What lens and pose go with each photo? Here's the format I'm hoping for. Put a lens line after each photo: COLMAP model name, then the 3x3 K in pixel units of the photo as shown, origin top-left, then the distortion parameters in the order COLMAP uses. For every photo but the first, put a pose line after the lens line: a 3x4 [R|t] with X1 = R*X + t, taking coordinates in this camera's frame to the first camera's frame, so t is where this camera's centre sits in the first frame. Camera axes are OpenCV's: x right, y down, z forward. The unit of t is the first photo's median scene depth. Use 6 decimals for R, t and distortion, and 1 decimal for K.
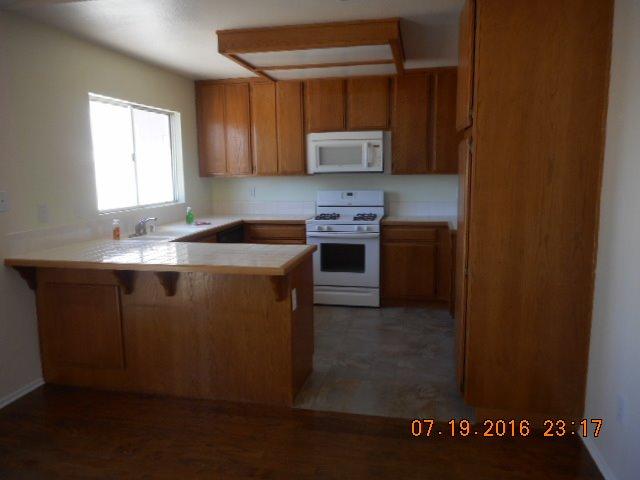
lens RADIAL K [[479.2, 0, 320.0], [0, 479.2, 241.3], [0, 0, 1]] dist [0.002314, -0.001084]
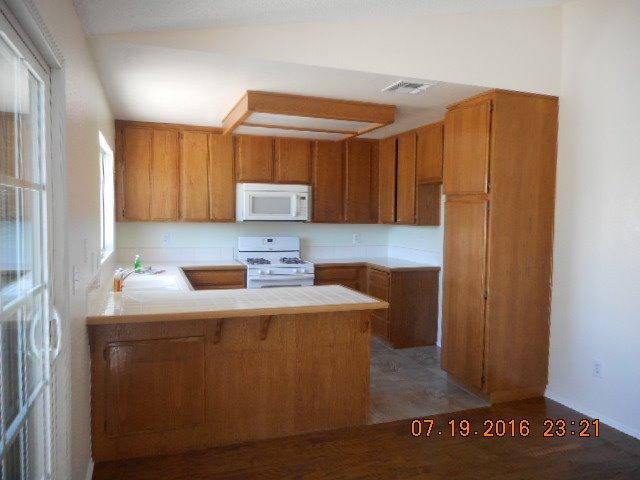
lens RADIAL K [[479.2, 0, 320.0], [0, 479.2, 241.3], [0, 0, 1]] dist [0.002314, -0.001084]
pose [[0.849266, -0.005265, 0.527939, -0.443195], [0.055628, 0.995277, -0.079560, -0.003772], [-0.525026, 0.096936, 0.845548, 0.024846]]
